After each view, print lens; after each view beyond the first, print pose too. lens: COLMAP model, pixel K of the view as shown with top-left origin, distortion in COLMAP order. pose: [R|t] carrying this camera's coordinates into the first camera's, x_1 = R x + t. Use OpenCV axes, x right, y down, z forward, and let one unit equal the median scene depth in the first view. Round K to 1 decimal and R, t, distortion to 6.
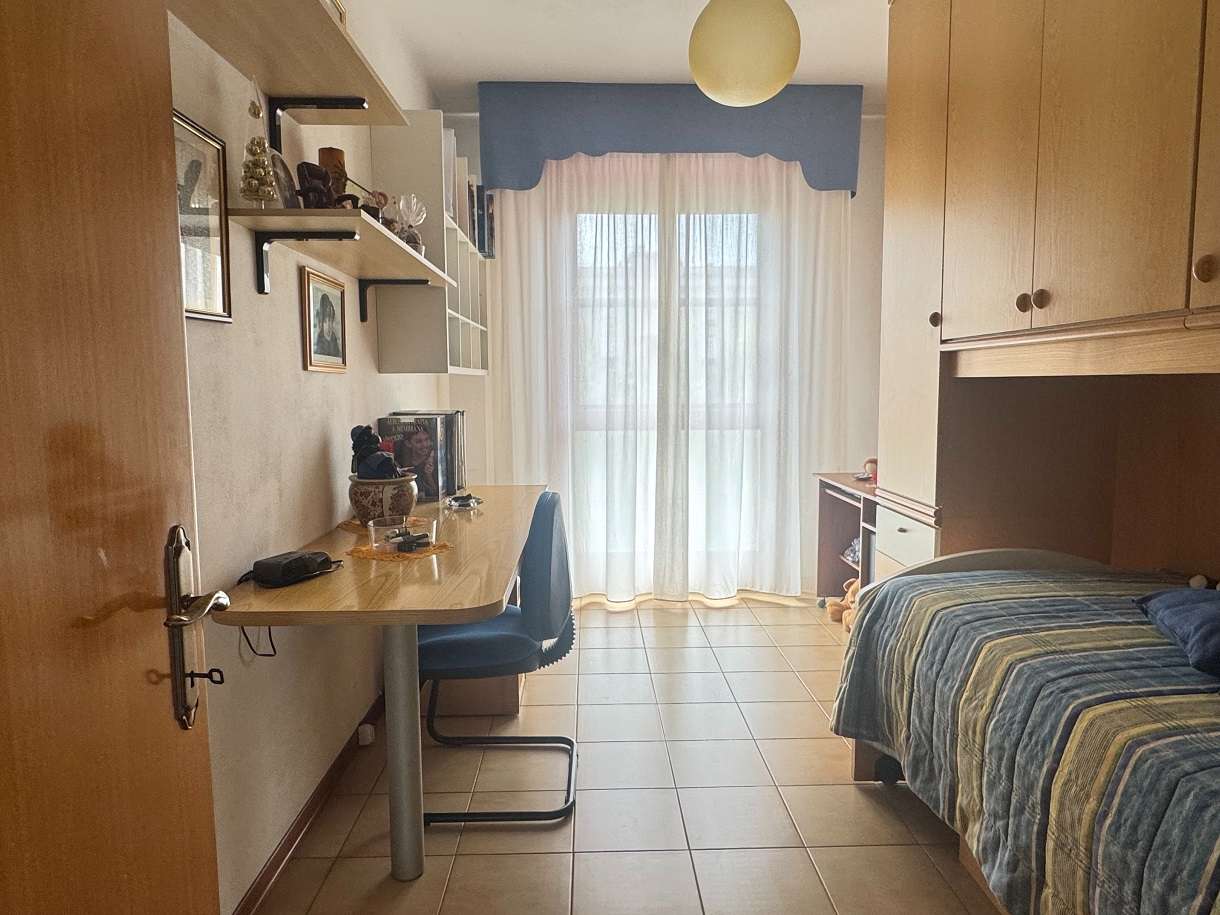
lens RADIAL K [[753.4, 0, 614.8], [0, 753.4, 461.9], [0, 0, 1]] dist [-0.001628, -0.003260]
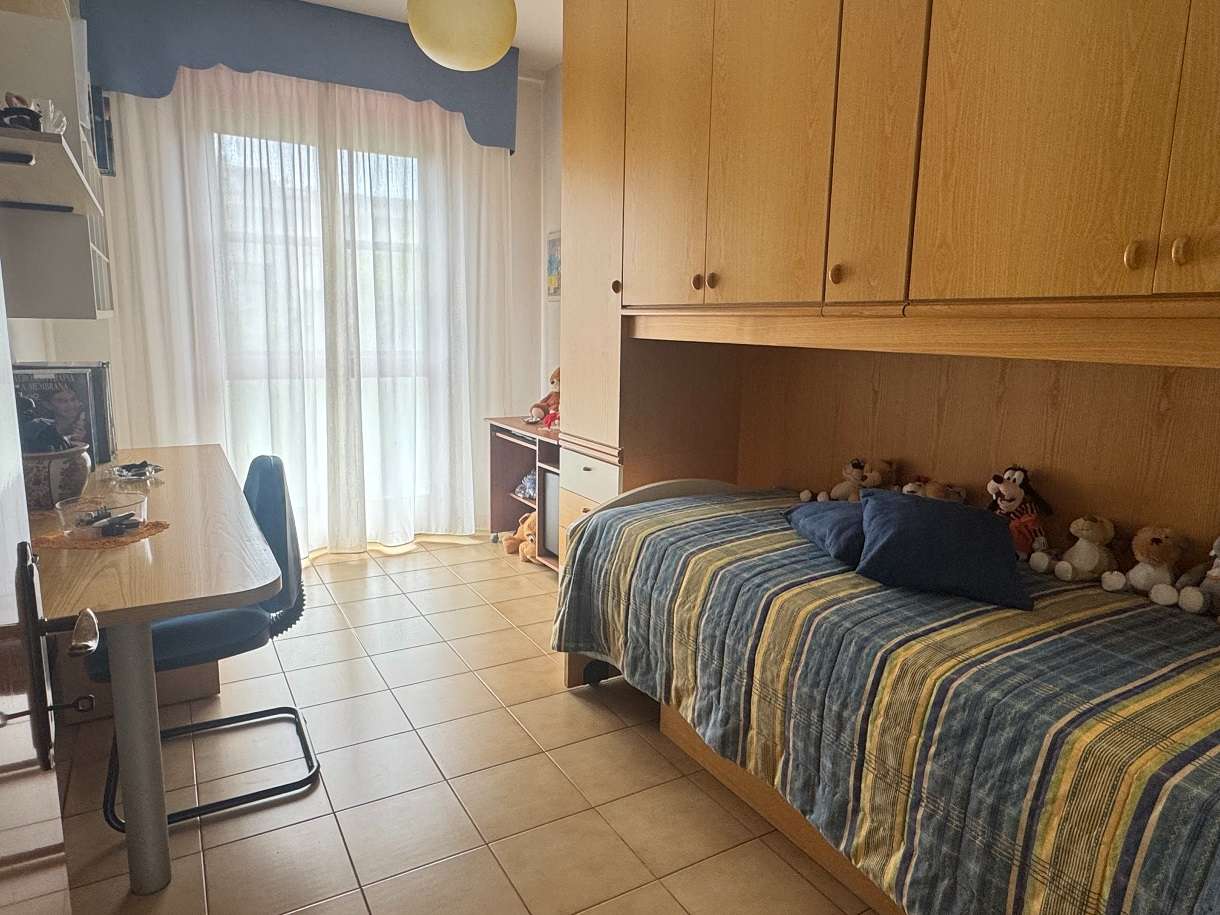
lens RADIAL K [[753.4, 0, 607.7], [0, 753.4, 454.2], [0, 0, 1]] dist [-0.001628, -0.003260]
pose [[0.878770, -0.057973, 0.473711, -0.140771], [0.022630, 0.996540, 0.079976, -0.024233], [-0.476709, -0.059561, 0.877041, -0.022495]]
